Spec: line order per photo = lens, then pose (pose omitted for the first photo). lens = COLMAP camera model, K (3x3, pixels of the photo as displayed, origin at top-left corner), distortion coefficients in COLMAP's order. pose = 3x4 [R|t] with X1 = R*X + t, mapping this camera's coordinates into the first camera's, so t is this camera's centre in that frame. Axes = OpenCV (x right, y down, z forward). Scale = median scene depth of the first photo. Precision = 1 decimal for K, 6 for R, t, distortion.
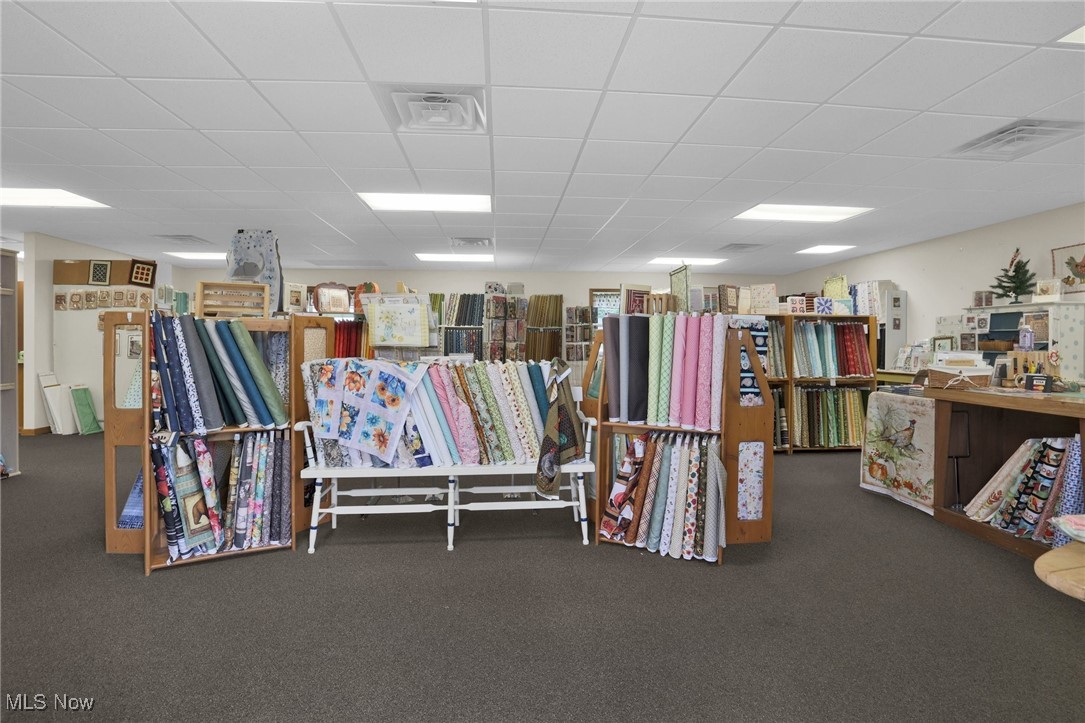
lens RADIAL K [[512.3, 0, 542.2], [0, 512.3, 336.2], [0, 0, 1]] dist [-0.003441, 0.000143]
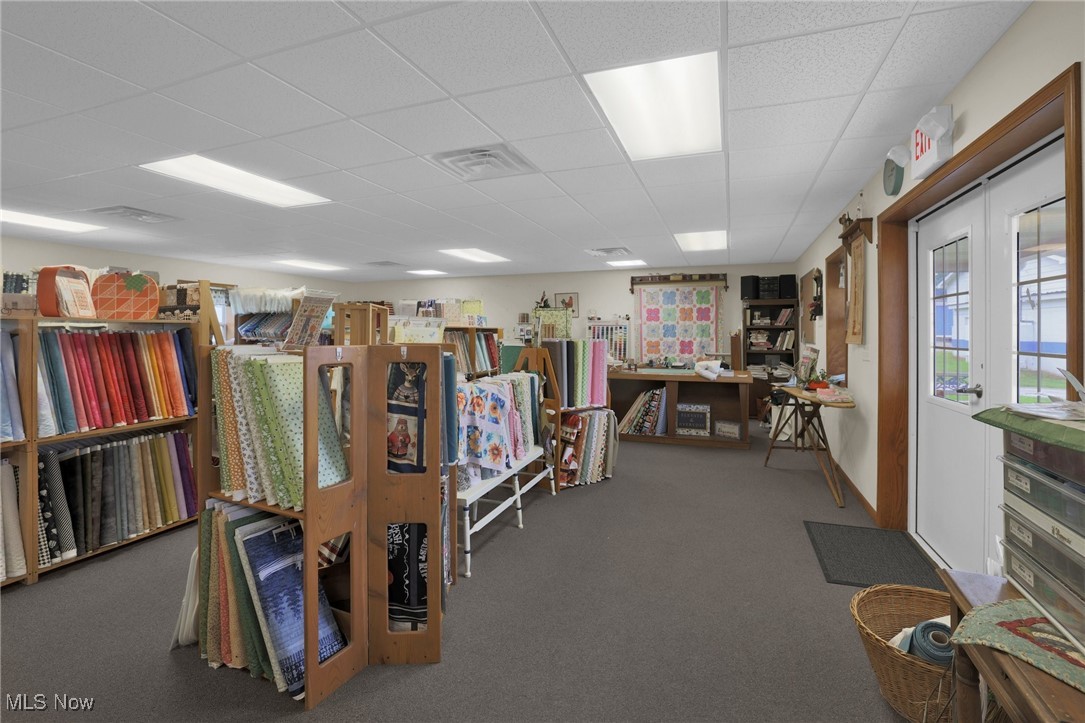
lens RADIAL K [[512.3, 0, 542.2], [0, 512.3, 336.2], [0, 0, 1]] dist [-0.003441, 0.000143]
pose [[0.431549, -0.008084, 0.902053, -1.256519], [-0.013763, 0.999784, 0.015545, -0.075489], [-0.901984, -0.019123, 0.431345, 0.395904]]
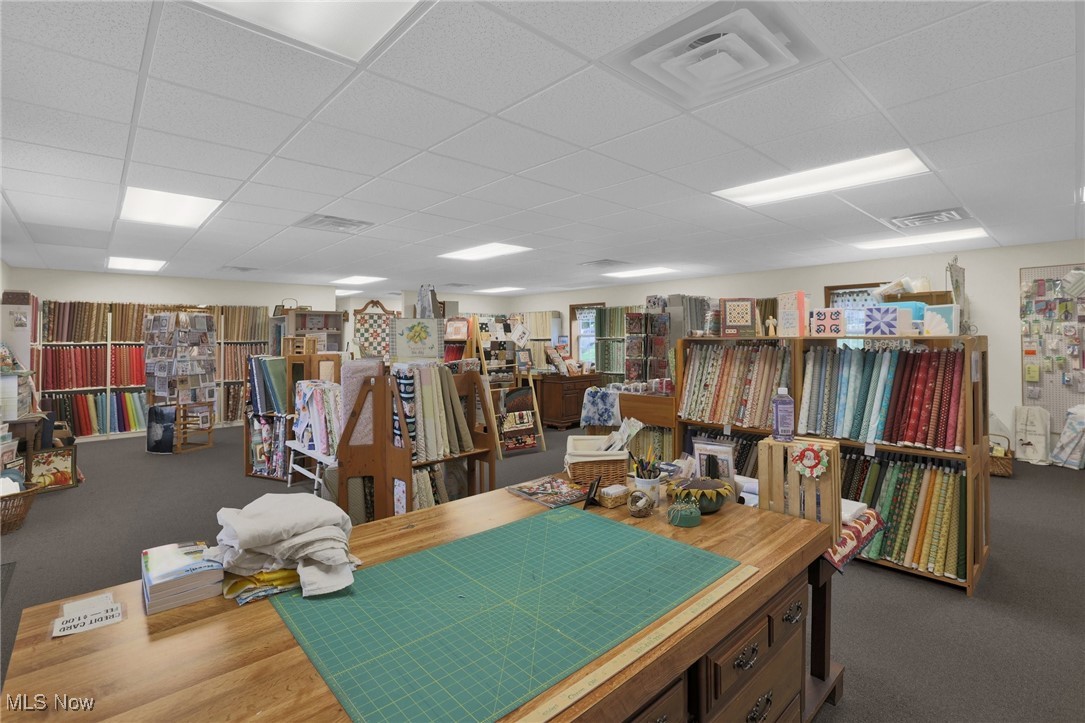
lens RADIAL K [[512.3, 0, 542.2], [0, 512.3, 336.2], [0, 0, 1]] dist [-0.003441, 0.000143]
pose [[0.602354, -0.008405, -0.798185, 1.473540], [0.021481, 0.999753, 0.005683, -0.099916], [0.797940, -0.020568, 0.602385, 0.596706]]
